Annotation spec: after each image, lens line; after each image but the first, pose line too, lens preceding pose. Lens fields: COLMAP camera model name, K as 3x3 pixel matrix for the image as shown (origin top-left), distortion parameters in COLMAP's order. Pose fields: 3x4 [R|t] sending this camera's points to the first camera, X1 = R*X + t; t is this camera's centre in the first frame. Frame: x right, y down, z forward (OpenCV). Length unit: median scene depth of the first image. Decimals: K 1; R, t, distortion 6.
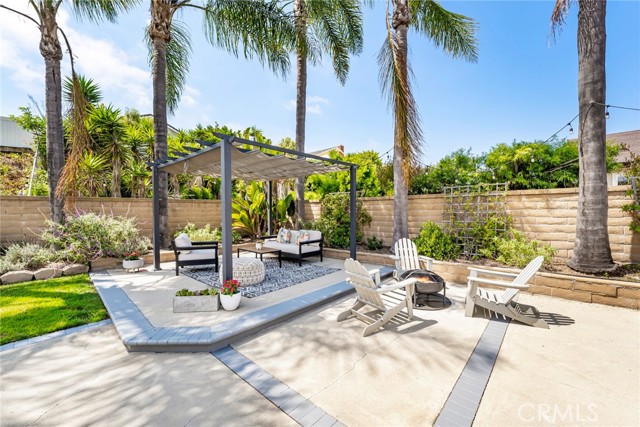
lens RADIAL K [[265.5, 0, 319.9], [0, 265.5, 212.1], [0, 0, 1]] dist [-0.014970, 0.000136]
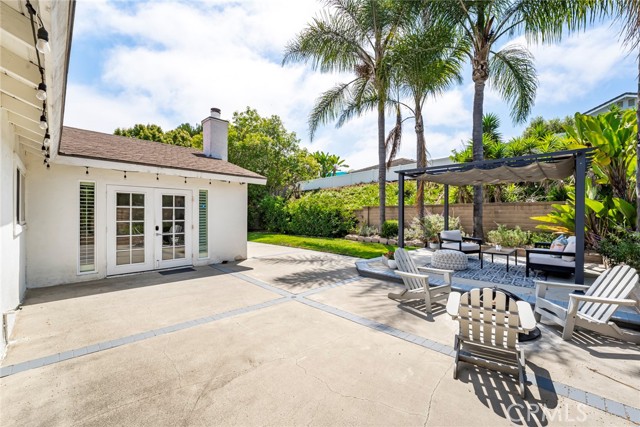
lens RADIAL K [[265.5, 0, 319.8], [0, 265.5, 212.2], [0, 0, 1]] dist [-0.014970, 0.000136]
pose [[-0.064801, 0.009315, -0.997855, 1.551407], [-0.008905, 0.999911, 0.009912, -0.036138], [0.997858, 0.009528, -0.064712, 0.615995]]
